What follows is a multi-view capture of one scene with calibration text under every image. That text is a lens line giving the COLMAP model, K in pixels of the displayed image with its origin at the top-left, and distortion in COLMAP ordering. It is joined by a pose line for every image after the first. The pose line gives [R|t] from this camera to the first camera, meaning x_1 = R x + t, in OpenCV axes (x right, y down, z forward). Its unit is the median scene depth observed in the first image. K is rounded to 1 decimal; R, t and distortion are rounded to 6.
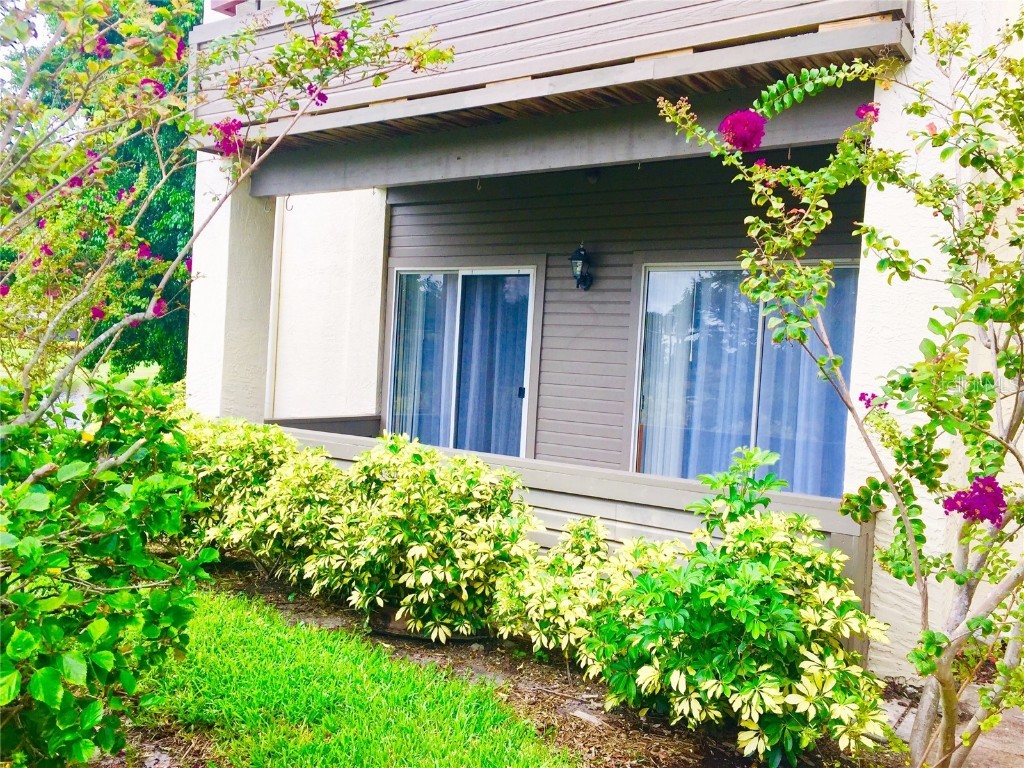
lens RADIAL K [[874.8, 0, 508.4], [0, 874.8, 383.6], [0, 0, 1]] dist [0.076819, -0.113390]
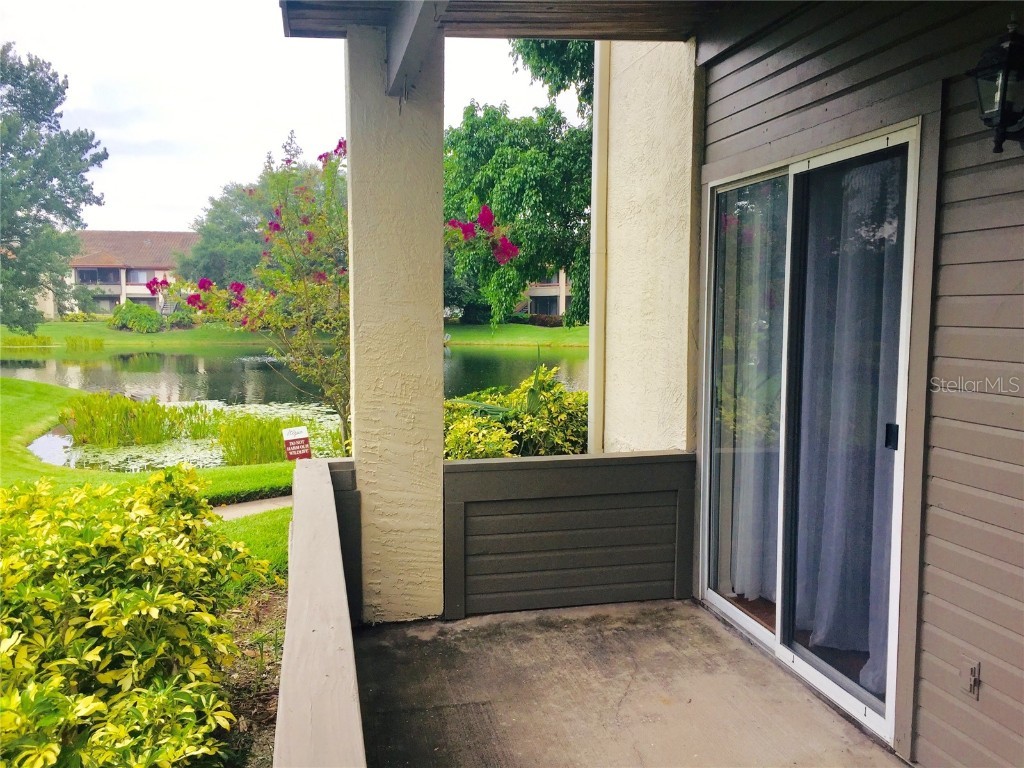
lens RADIAL K [[874.8, 0, 510.2], [0, 874.8, 390.7], [0, 0, 1]] dist [0.076819, -0.113390]
pose [[0.736864, 0.009185, -0.675978, 0.278228], [0.020767, 0.999128, 0.036214, -0.051170], [0.675722, -0.040723, 0.736031, 0.972581]]
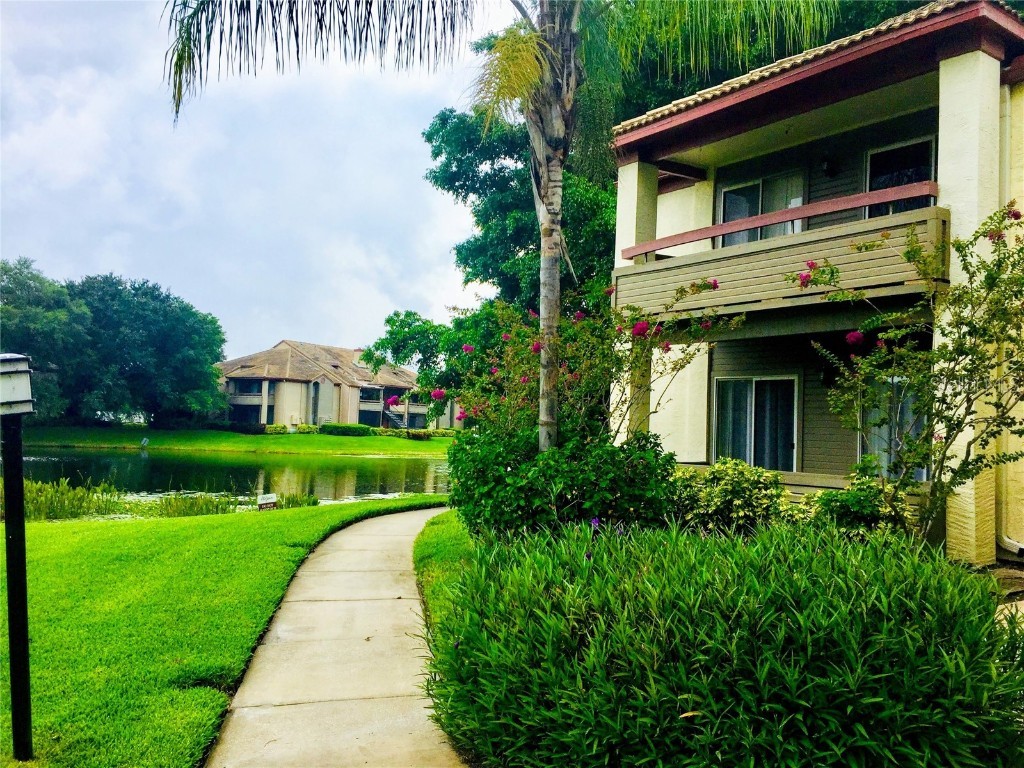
lens RADIAL K [[874.8, 0, 511.7], [0, 874.8, 389.1], [0, 0, 1]] dist [0.076819, -0.113390]
pose [[0.945526, -0.036651, -0.323478, 0.098607], [0.008109, 0.995986, -0.089145, 0.081298], [0.325446, 0.081666, 0.942027, -1.422261]]
